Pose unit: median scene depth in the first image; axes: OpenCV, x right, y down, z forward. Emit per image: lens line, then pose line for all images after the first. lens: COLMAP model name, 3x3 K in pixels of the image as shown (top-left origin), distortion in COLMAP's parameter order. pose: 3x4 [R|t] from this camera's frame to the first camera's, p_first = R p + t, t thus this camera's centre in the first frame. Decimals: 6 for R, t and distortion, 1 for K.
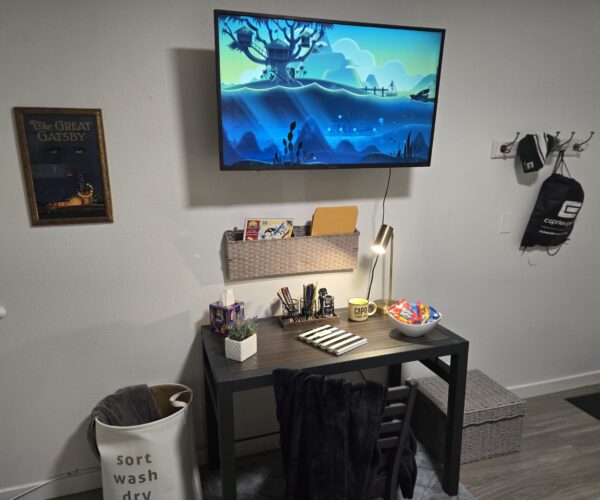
lens RADIAL K [[435.7, 0, 288.8], [0, 435.7, 258.9], [0, 0, 1]] dist [0.063072, -0.054681]
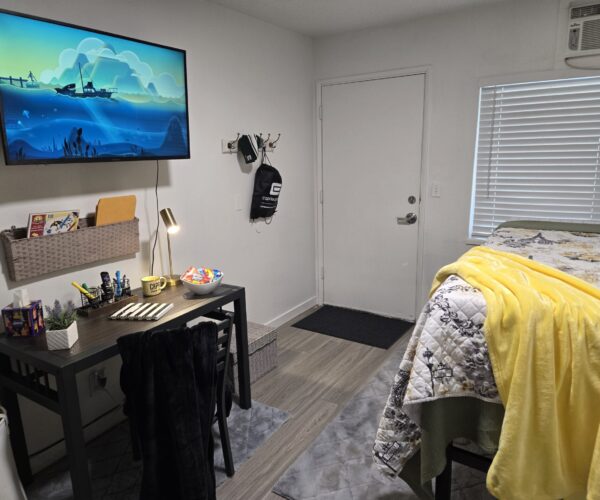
lens RADIAL K [[441.2, 0, 295.6], [0, 441.2, 254.4], [0, 0, 1]] dist [0.082550, -0.073249]
pose [[0.763626, -0.159011, 0.625772, -0.276921], [0.167787, 0.984773, 0.045485, 0.048356], [-0.623476, 0.070263, 0.778678, -0.145397]]
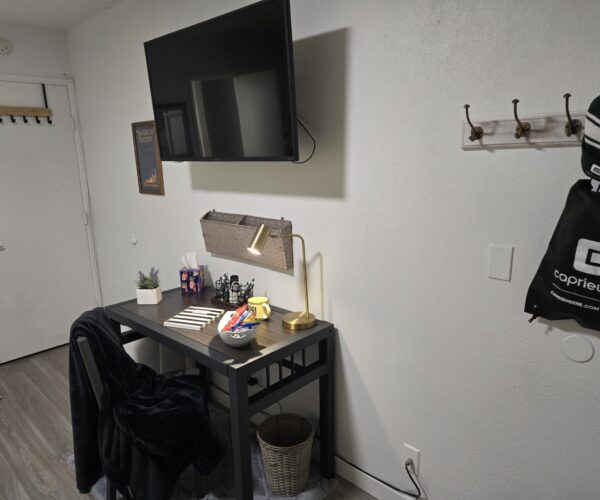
lens RADIAL K [[437.7, 0, 296.9], [0, 437.7, 253.2], [0, 0, 1]] dist [0.094227, -0.092167]
pose [[0.480661, 0.190788, -0.855900, 1.046105], [-0.186948, 0.975901, 0.112551, -0.133649], [0.856747, 0.105910, 0.504745, 0.597989]]
